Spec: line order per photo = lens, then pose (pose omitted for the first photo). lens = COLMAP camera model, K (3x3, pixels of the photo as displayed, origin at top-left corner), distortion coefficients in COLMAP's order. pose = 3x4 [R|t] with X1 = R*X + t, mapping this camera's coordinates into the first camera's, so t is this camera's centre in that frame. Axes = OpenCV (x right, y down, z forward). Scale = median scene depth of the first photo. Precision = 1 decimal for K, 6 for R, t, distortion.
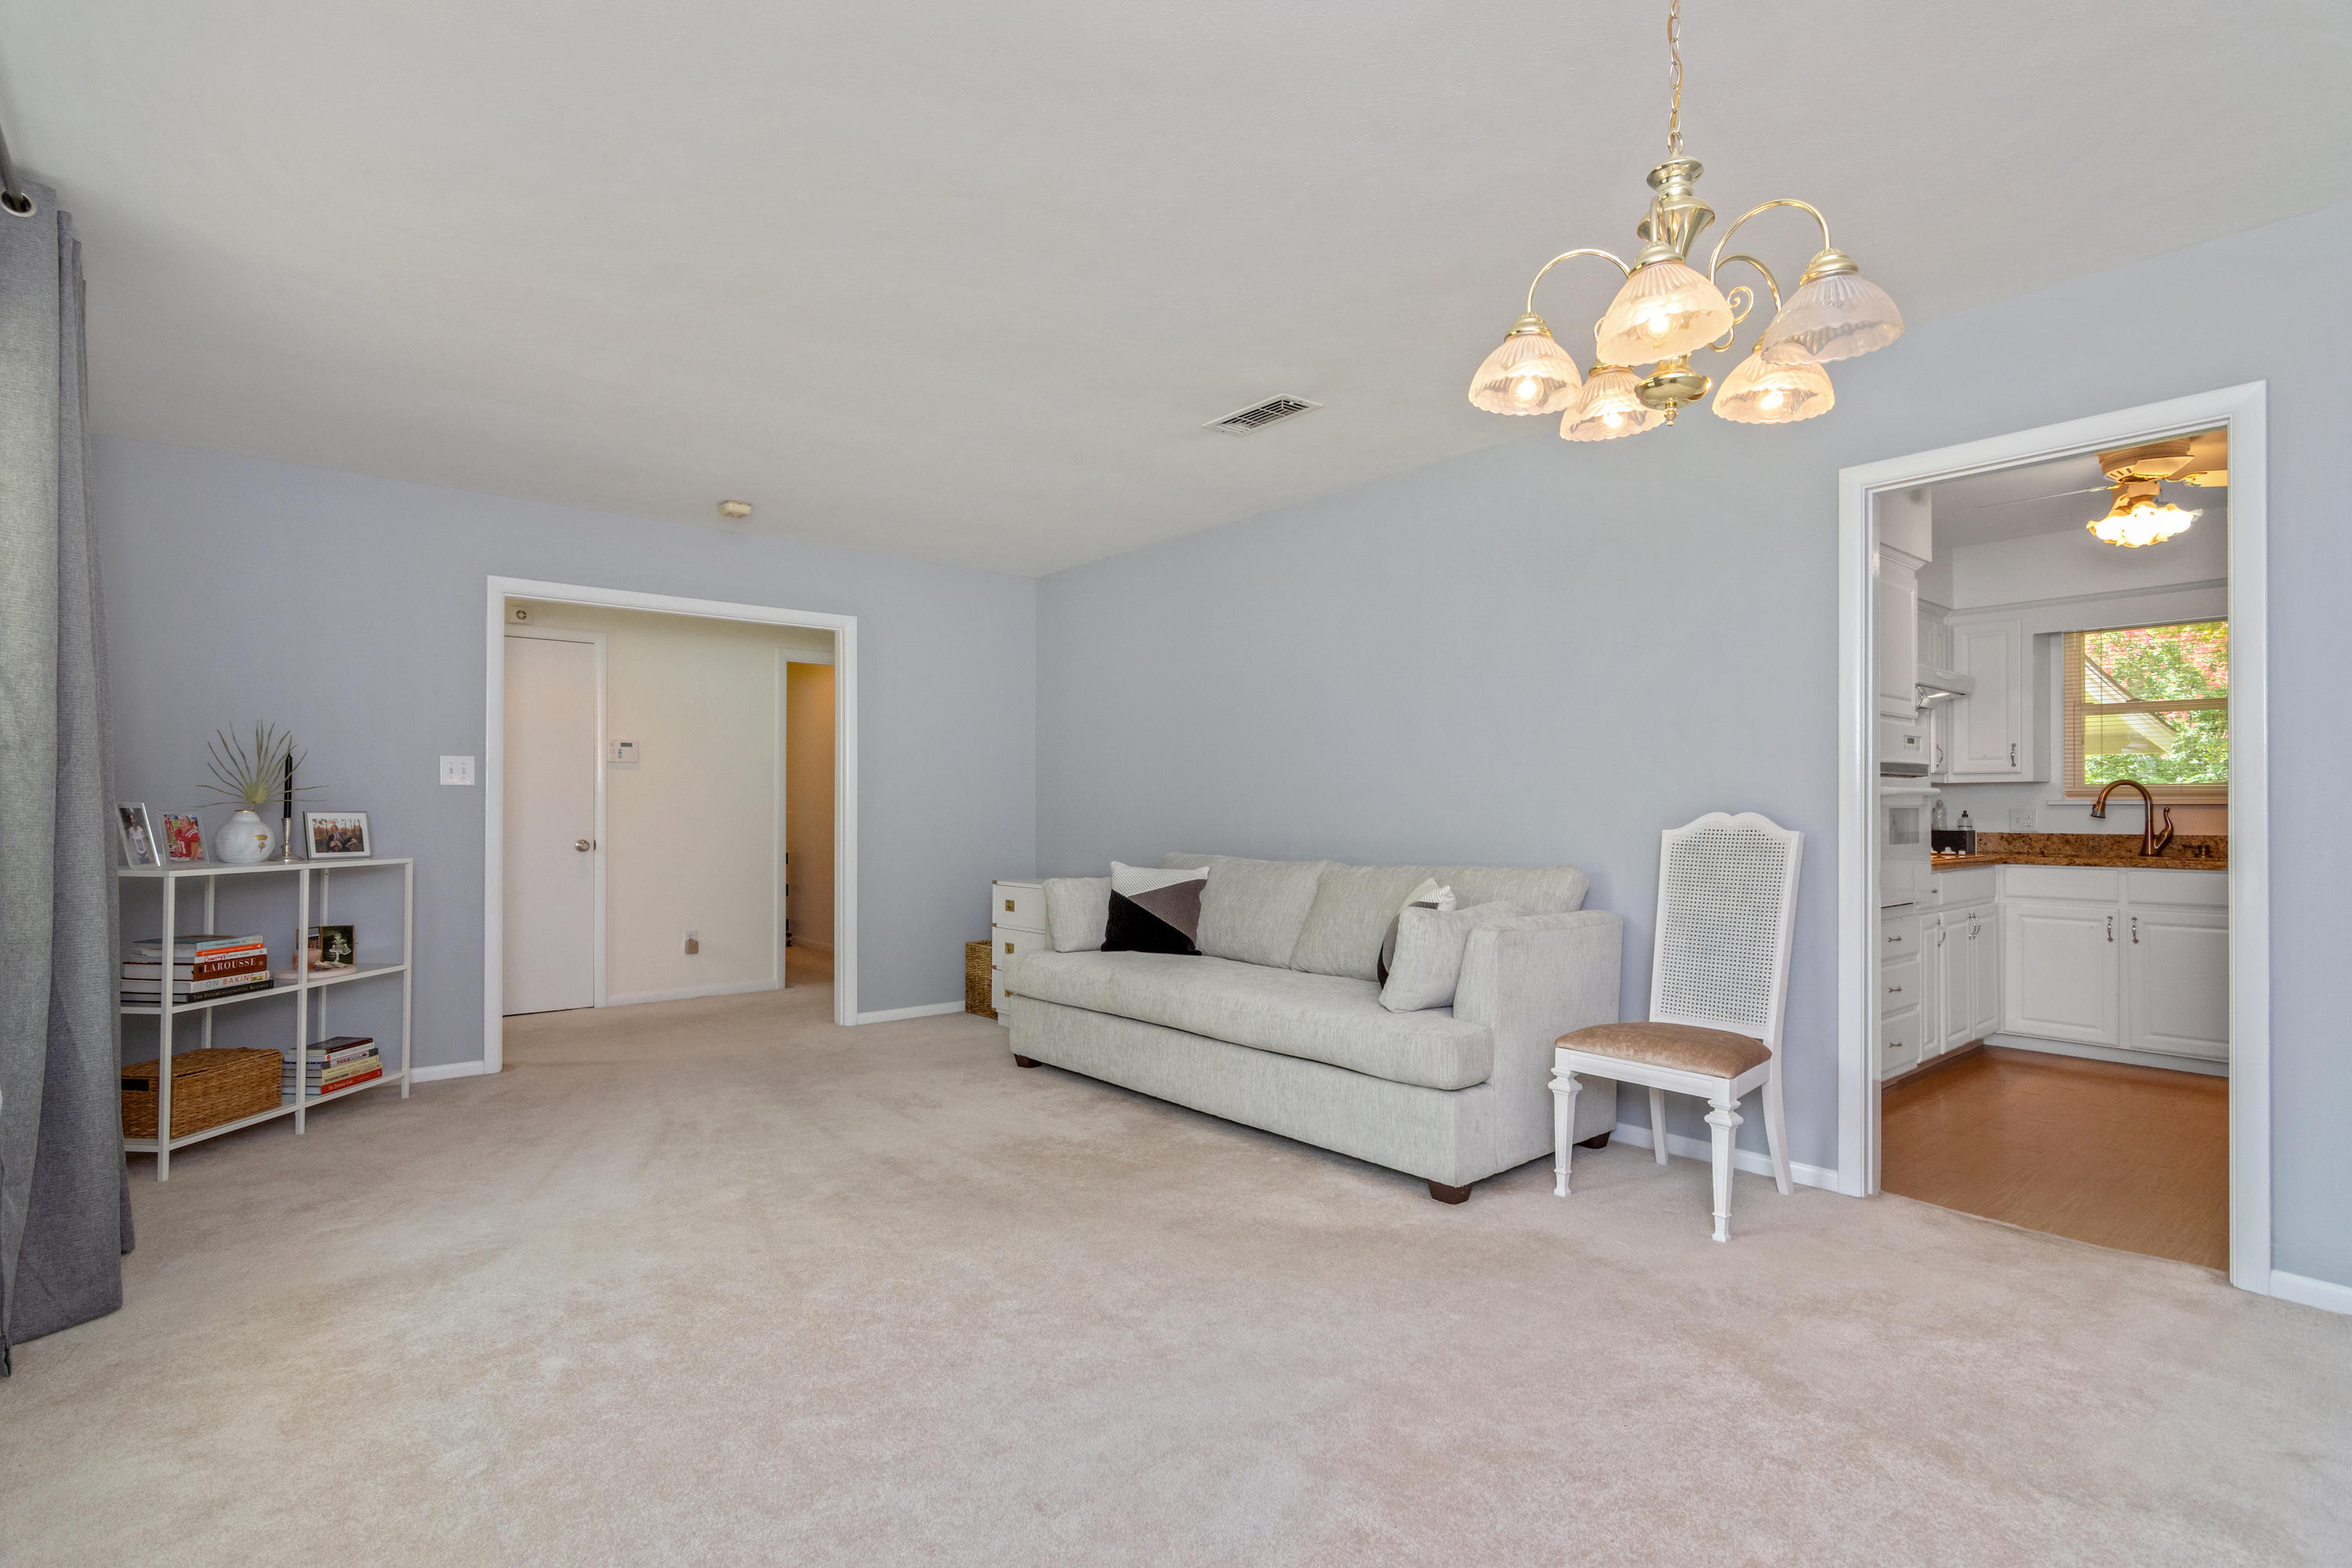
lens RADIAL K [[1139.0, 0, 1169.9], [0, 1139.0, 786.6], [0, 0, 1]] dist [-0.002402, 0.000984]
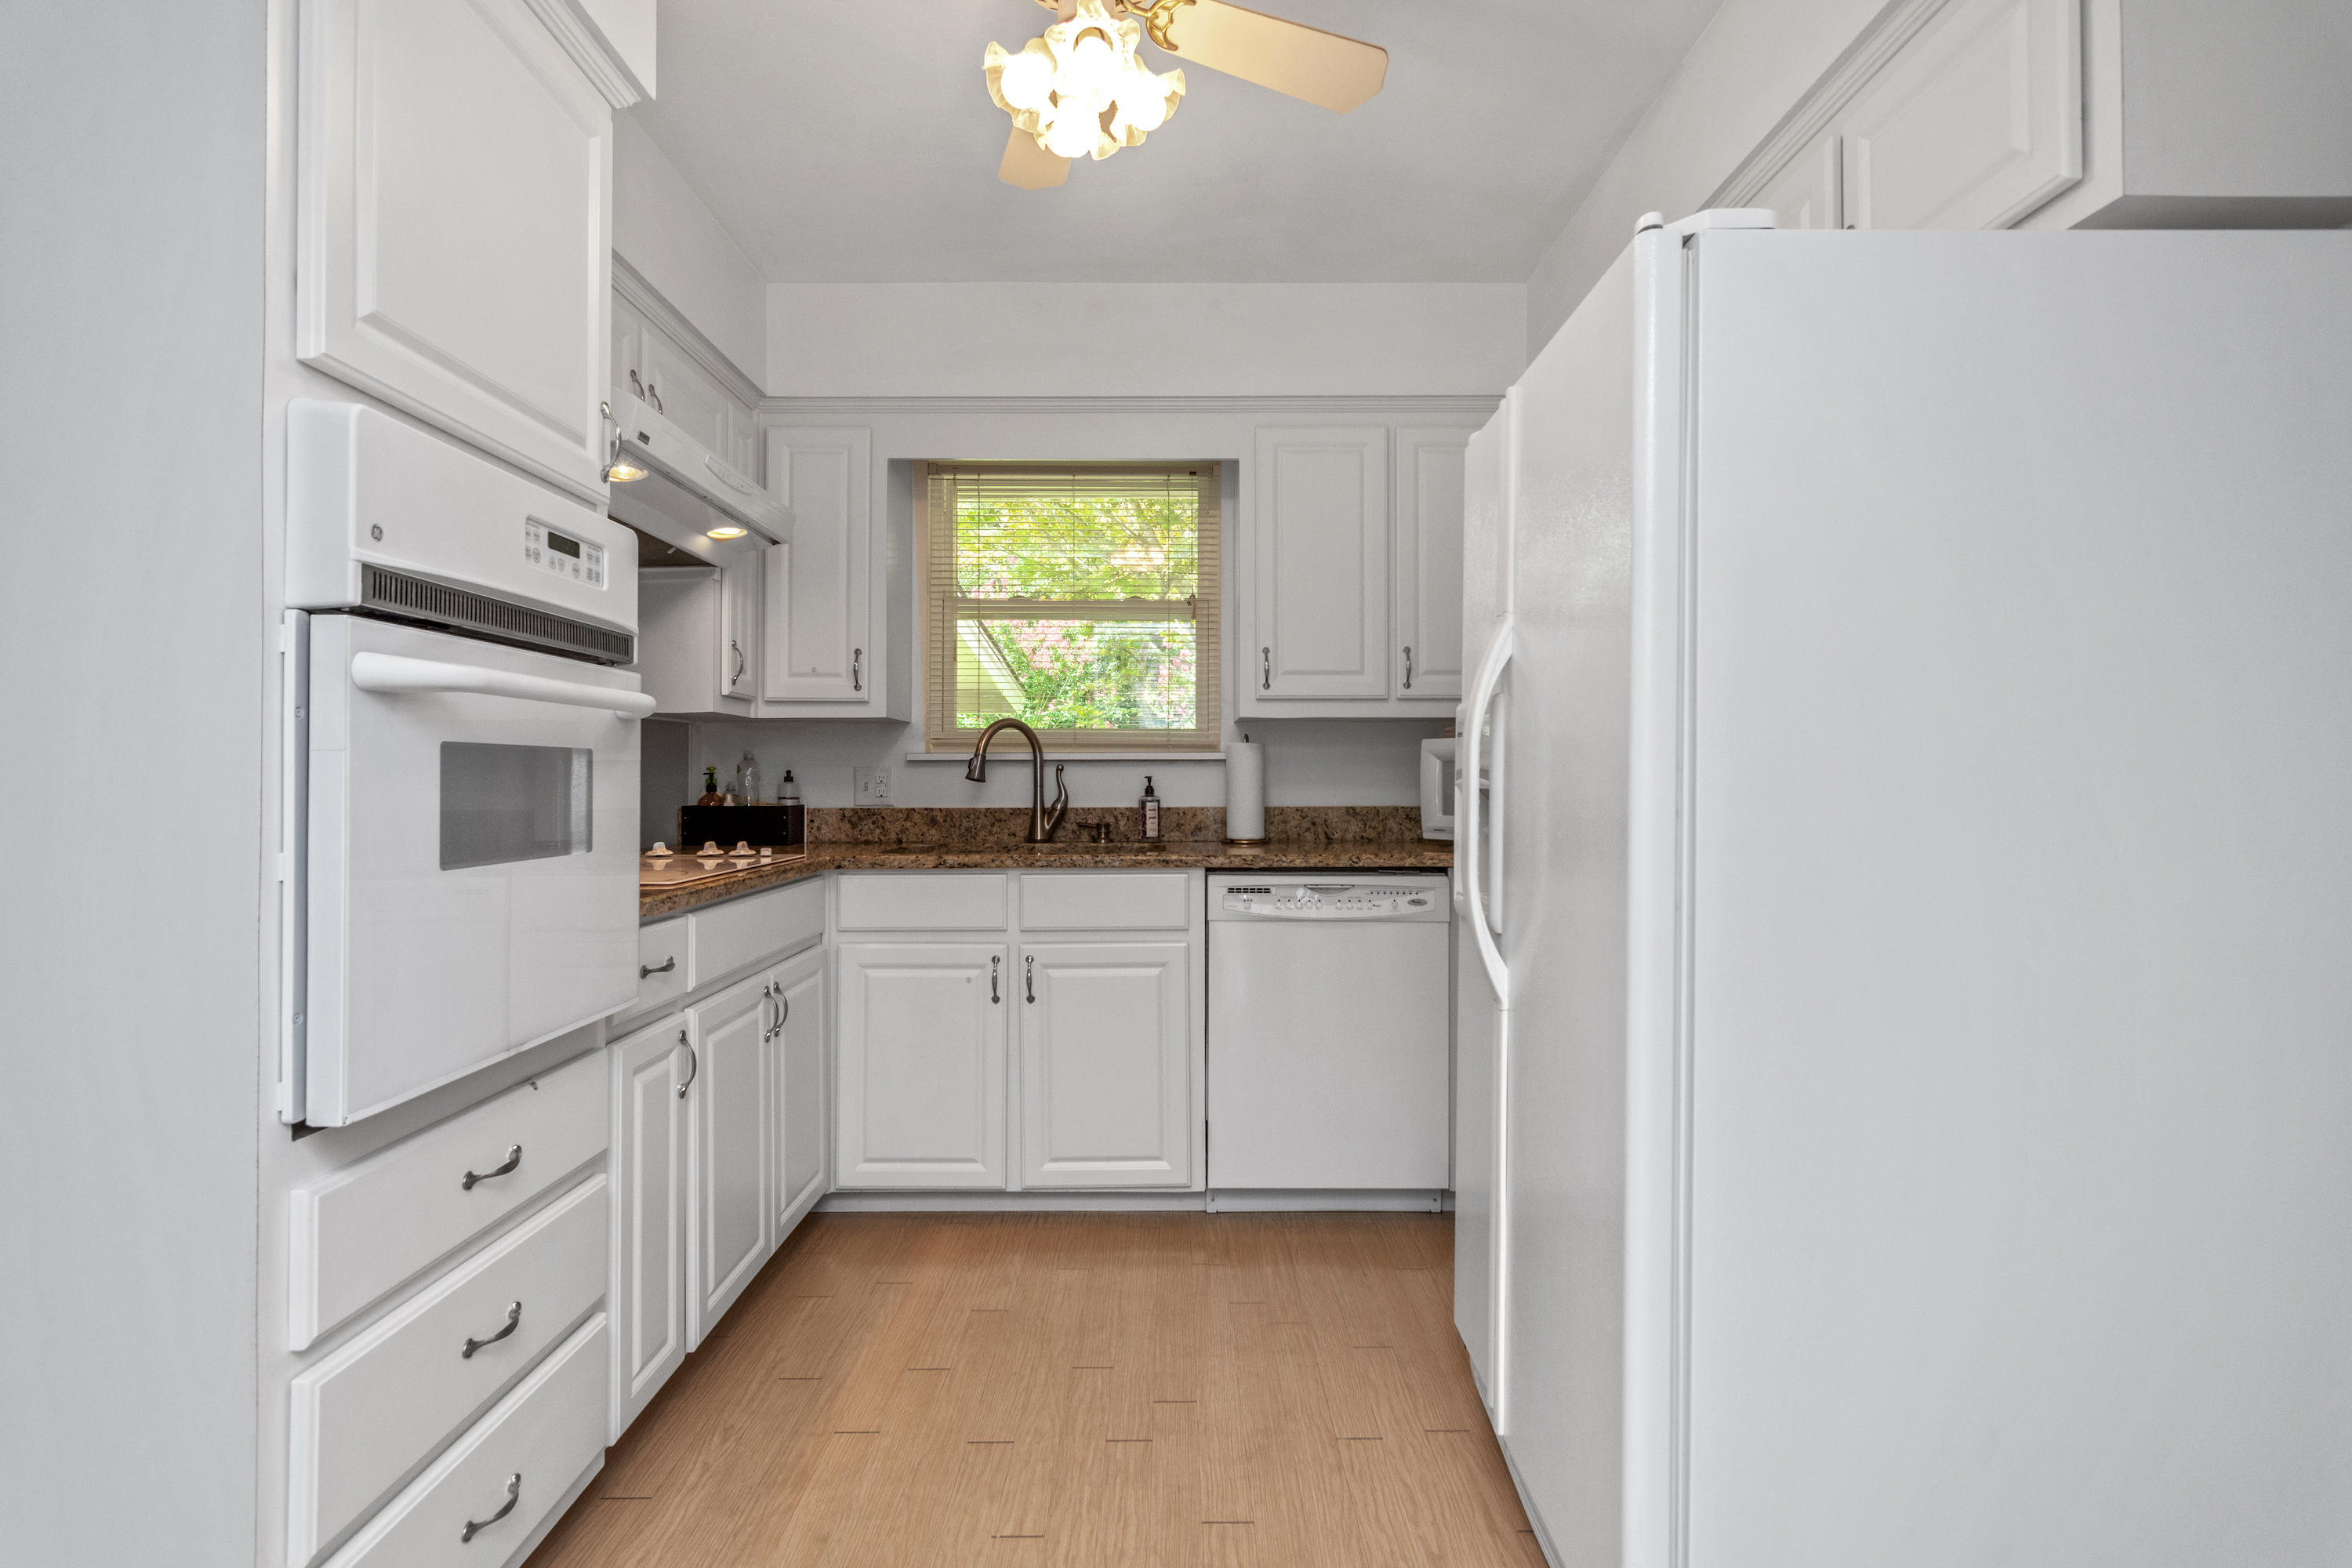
lens RADIAL K [[1139.0, 0, 1169.9], [0, 1139.0, 786.6], [0, 0, 1]] dist [-0.002402, 0.000984]
pose [[0.637272, -0.005228, 0.770621, 0.418546], [-0.012788, 0.999768, 0.017359, 0.018552], [-0.770532, -0.020917, 0.637057, 0.538295]]
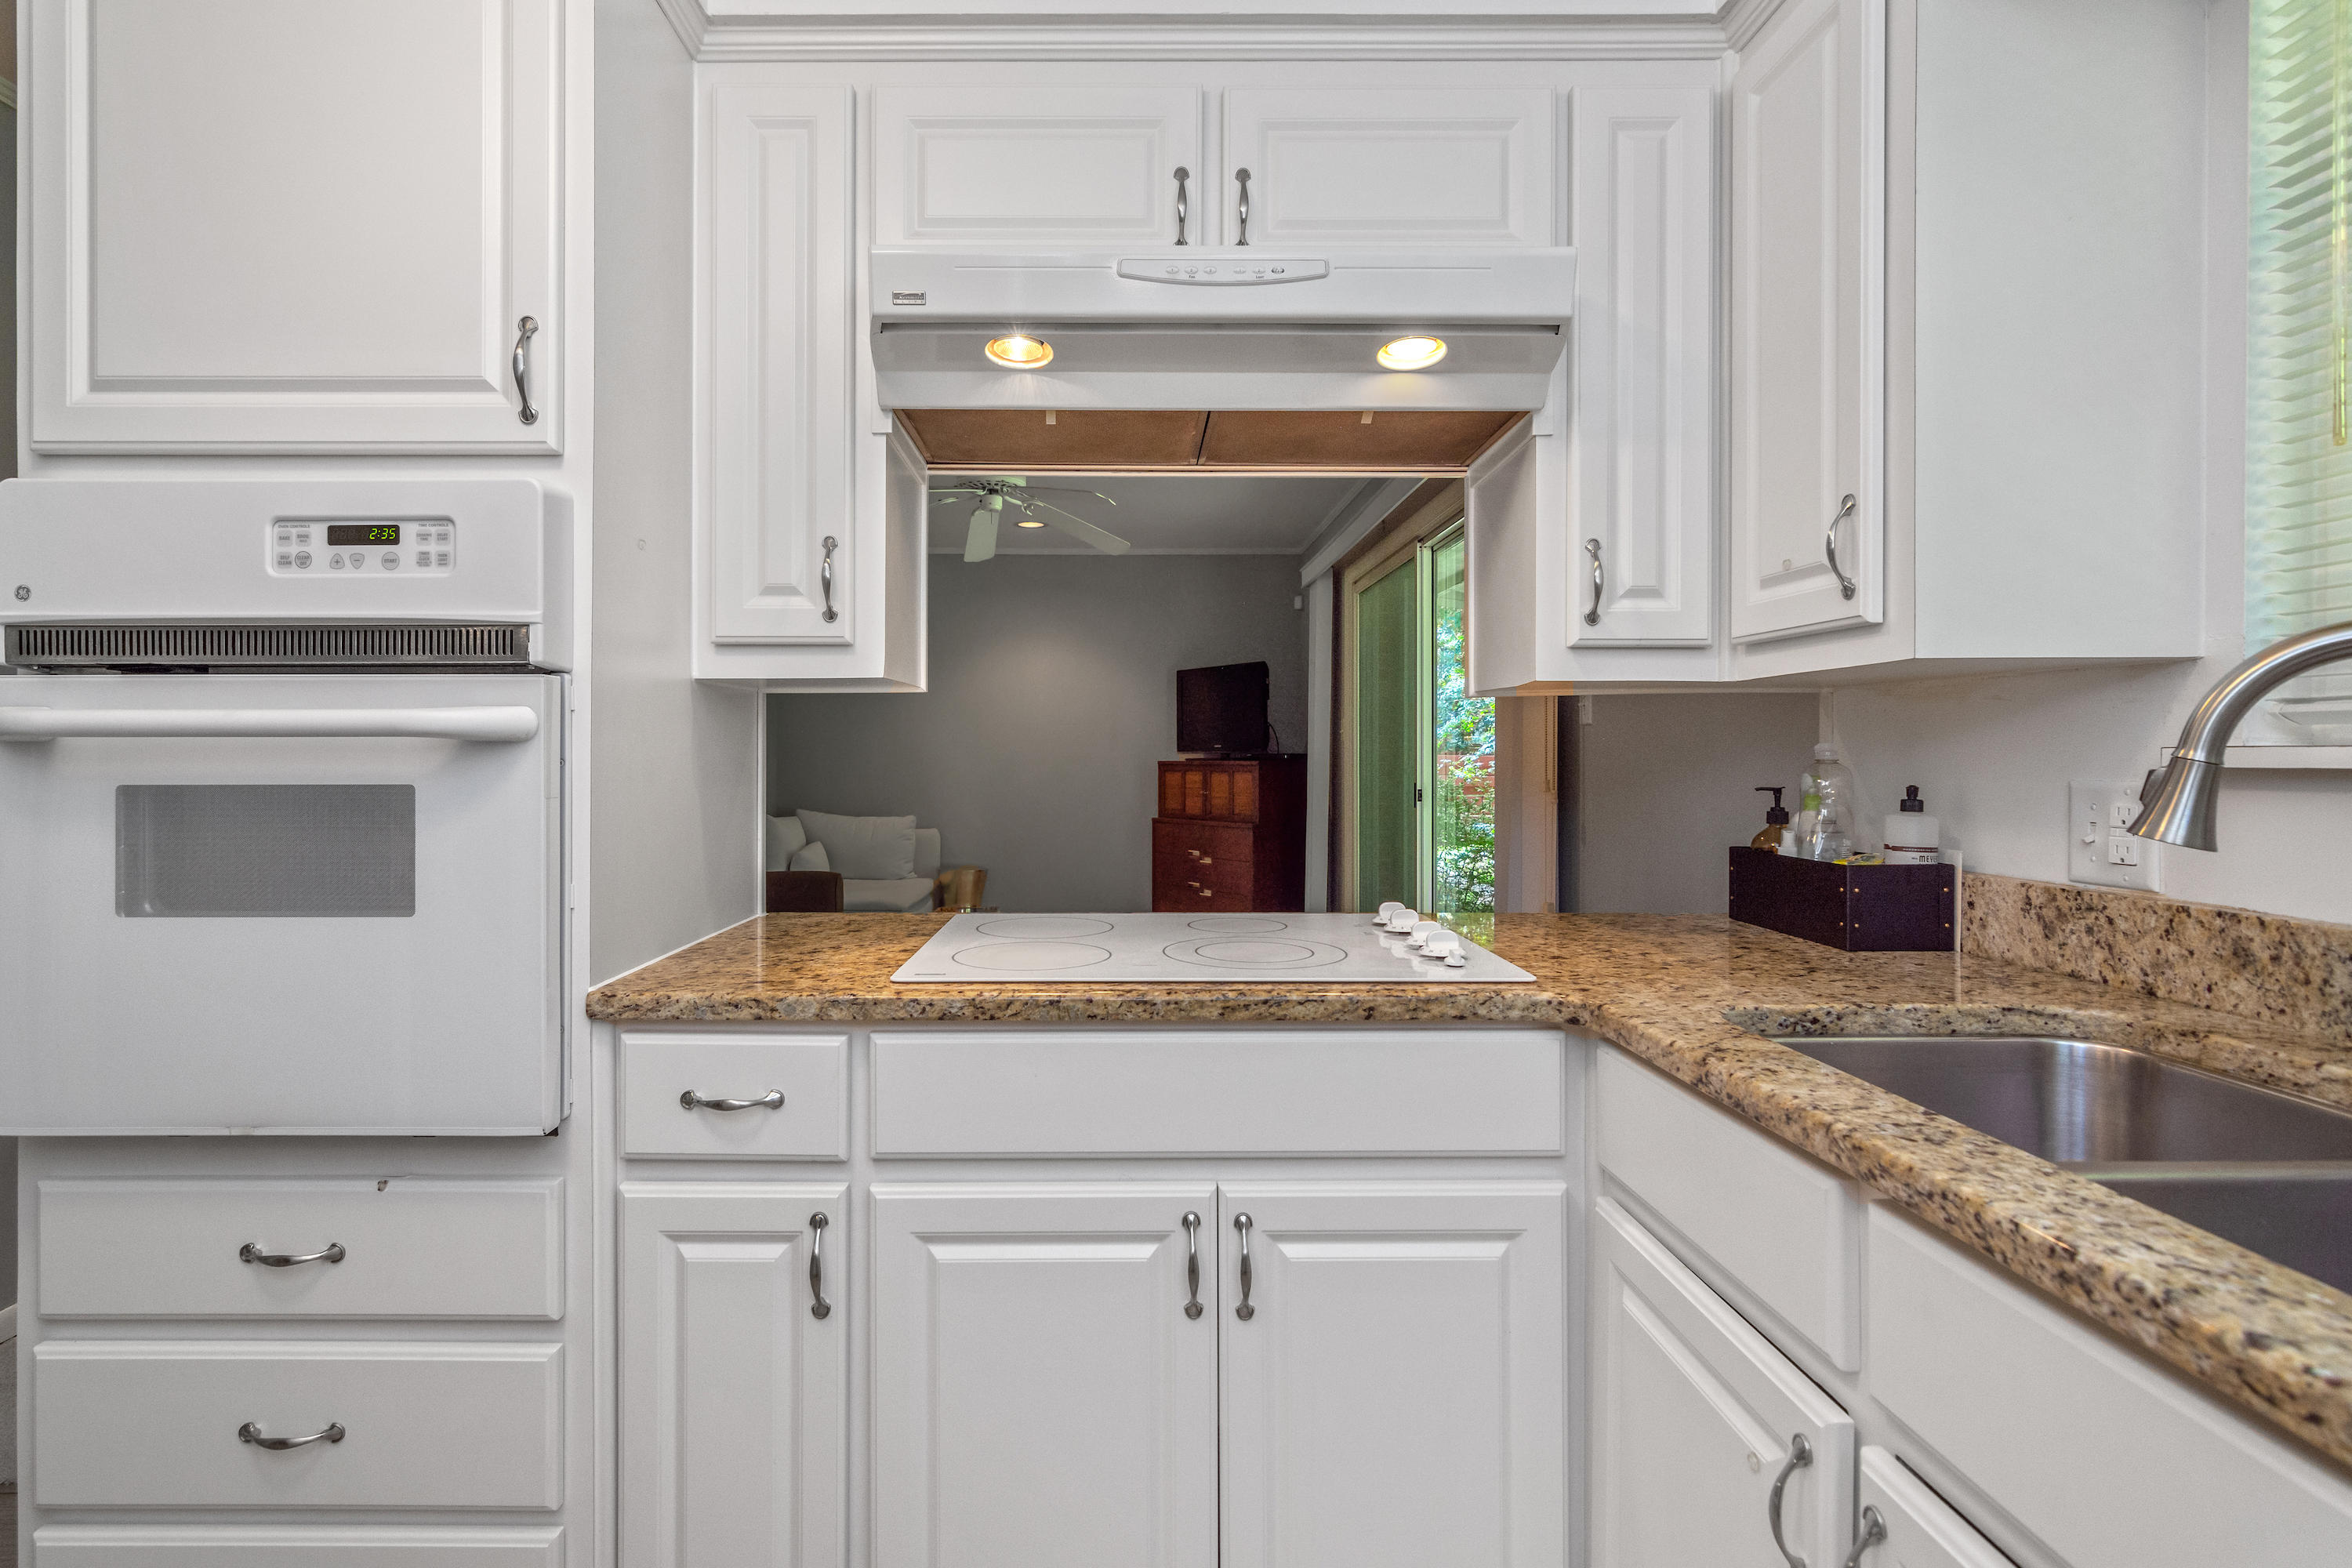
lens RADIAL K [[1164.5, 0, 1121.3], [0, 1164.5, 755.4], [0, 0, 1]] dist [-0.006554, 0.000288]
pose [[0.767140, 0.000851, -0.641480, 0.799923], [0.012511, 0.999789, 0.016288, 0.008356], [0.641358, -0.020521, 0.766967, 0.749591]]
